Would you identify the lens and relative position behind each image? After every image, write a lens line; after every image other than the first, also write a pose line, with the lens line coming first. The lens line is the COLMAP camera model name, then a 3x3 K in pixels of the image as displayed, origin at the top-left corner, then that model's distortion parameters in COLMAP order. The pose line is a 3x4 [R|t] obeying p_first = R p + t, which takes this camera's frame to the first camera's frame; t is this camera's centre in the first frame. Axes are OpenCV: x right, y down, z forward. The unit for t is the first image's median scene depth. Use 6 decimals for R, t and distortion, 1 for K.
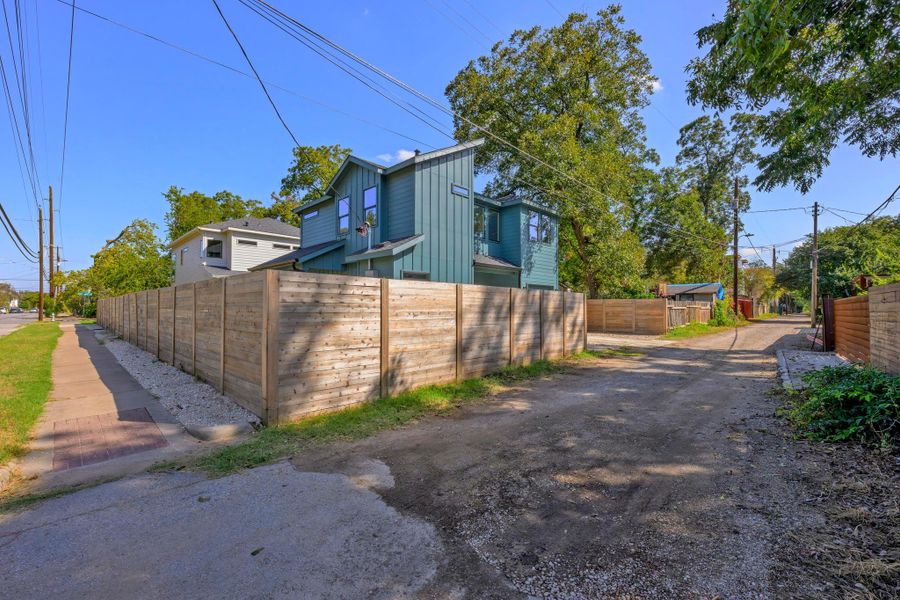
lens RADIAL K [[358.4, 0, 450.3], [0, 358.4, 302.0], [0, 0, 1]] dist [-0.000819, 0.000379]
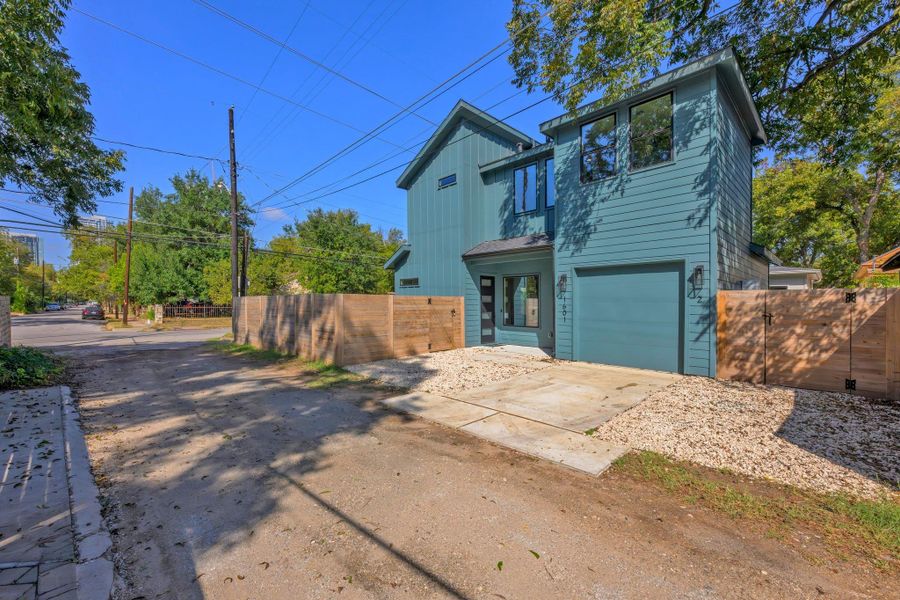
lens RADIAL K [[358.4, 0, 450.3], [0, 358.4, 302.0], [0, 0, 1]] dist [-0.000819, 0.000379]
pose [[-0.001552, -0.005916, -0.999981, 1.254212], [0.017051, 0.999837, -0.005942, 0.003121], [0.999853, -0.017060, -0.001451, 1.329467]]
